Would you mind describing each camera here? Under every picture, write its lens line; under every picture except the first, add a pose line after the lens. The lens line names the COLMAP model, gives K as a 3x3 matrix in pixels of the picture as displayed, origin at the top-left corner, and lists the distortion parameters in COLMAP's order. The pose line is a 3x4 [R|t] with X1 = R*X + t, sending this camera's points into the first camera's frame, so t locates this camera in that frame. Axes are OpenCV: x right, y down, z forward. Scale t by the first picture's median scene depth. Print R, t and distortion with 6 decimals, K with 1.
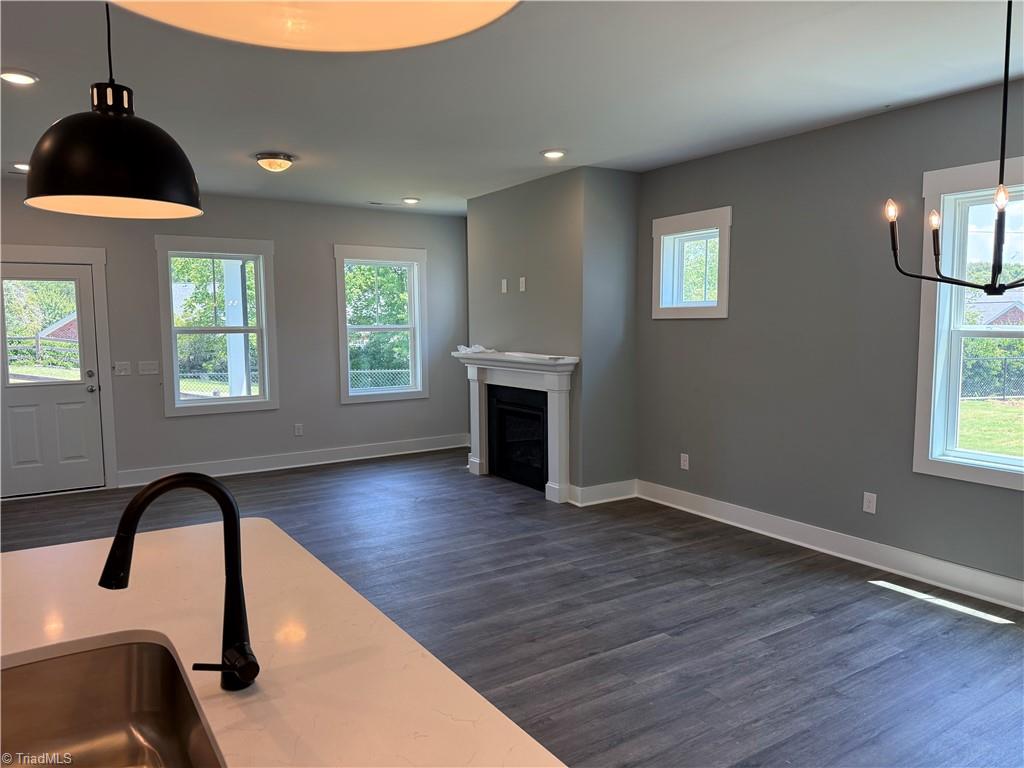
lens RADIAL K [[727.4, 0, 513.4], [0, 727.4, 387.8], [0, 0, 1]] dist [0.010386, -0.024869]
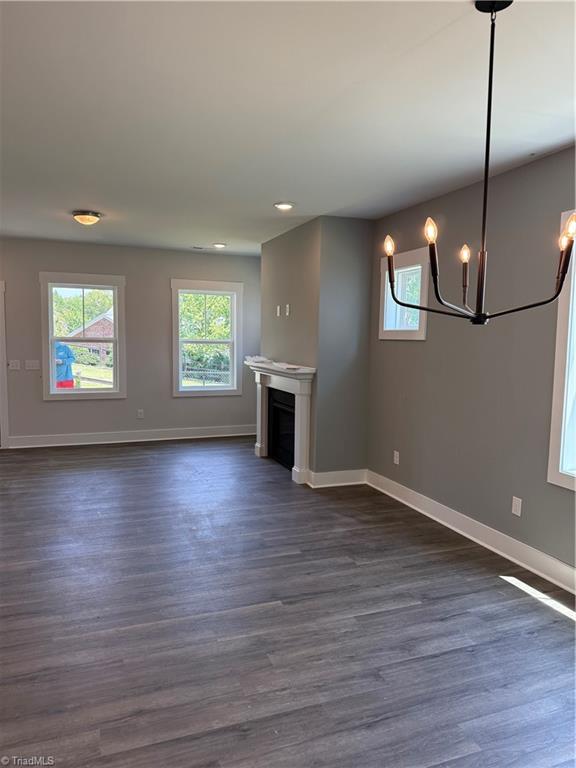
lens RADIAL K [[545.6, 0, 286.7], [0, 545.6, 386.2], [0, 0, 1]] dist [0.010386, -0.024869]
pose [[0.977244, 0.041702, -0.207979, 0.250383], [-0.042013, 0.999113, 0.002923, -0.013072], [0.207916, 0.005881, 0.978129, 0.075817]]
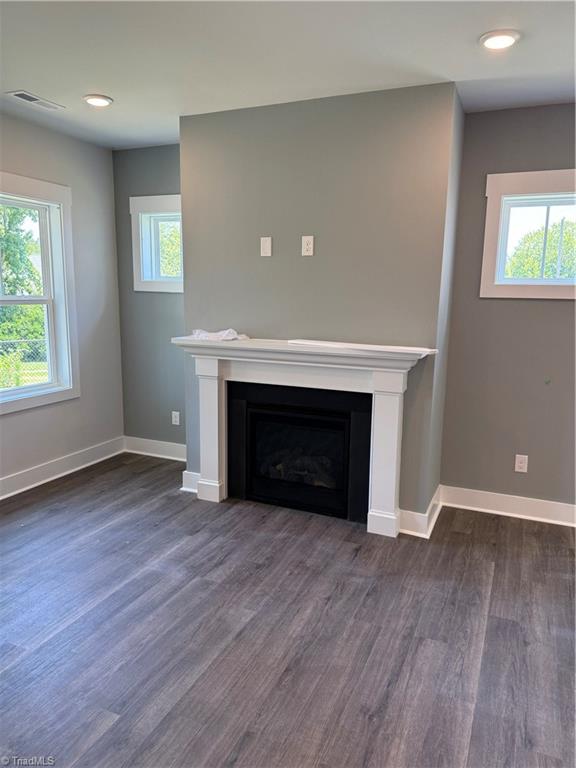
lens RADIAL K [[545.6, 0, 289.8], [0, 545.6, 386.0], [0, 0, 1]] dist [0.010386, -0.024869]
pose [[0.832591, -0.074892, 0.548802, -0.363593], [0.028123, 0.995255, 0.093151, -0.062872], [-0.553174, -0.062123, 0.830746, 0.636837]]
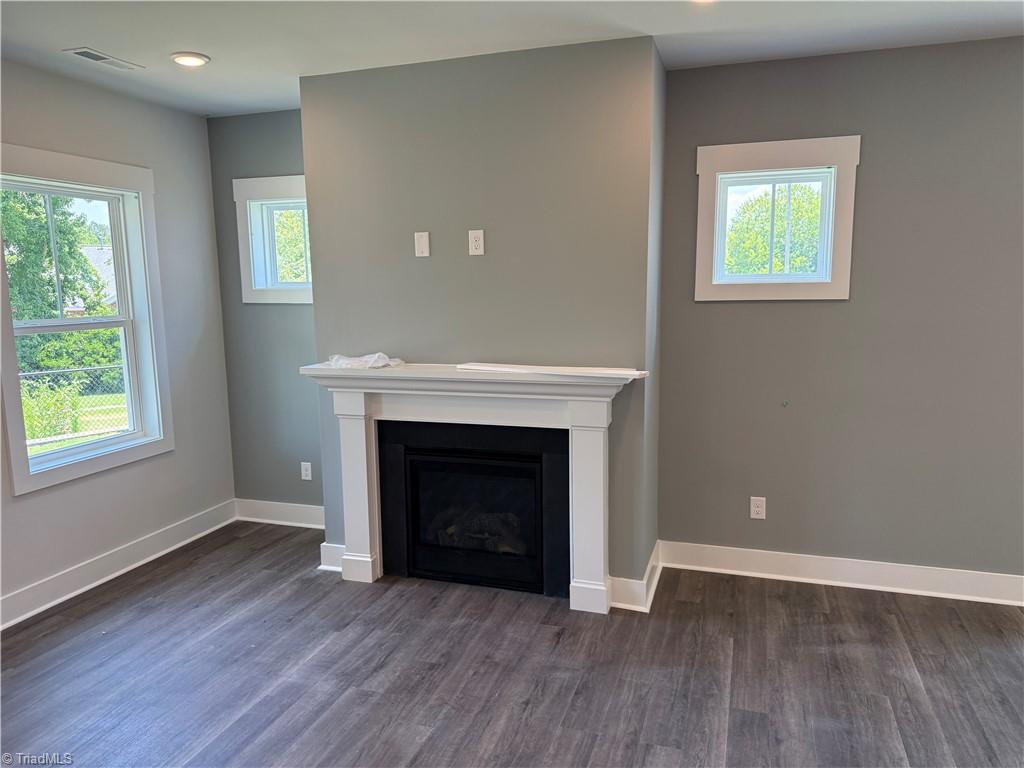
lens RADIAL K [[727.4, 0, 509.5], [0, 727.4, 389.1], [0, 0, 1]] dist [0.010386, -0.024869]
pose [[0.780467, -0.095716, 0.617826, -0.379351], [0.066429, 0.995313, 0.070281, -0.078061], [-0.621658, -0.013811, 0.783167, 0.629476]]
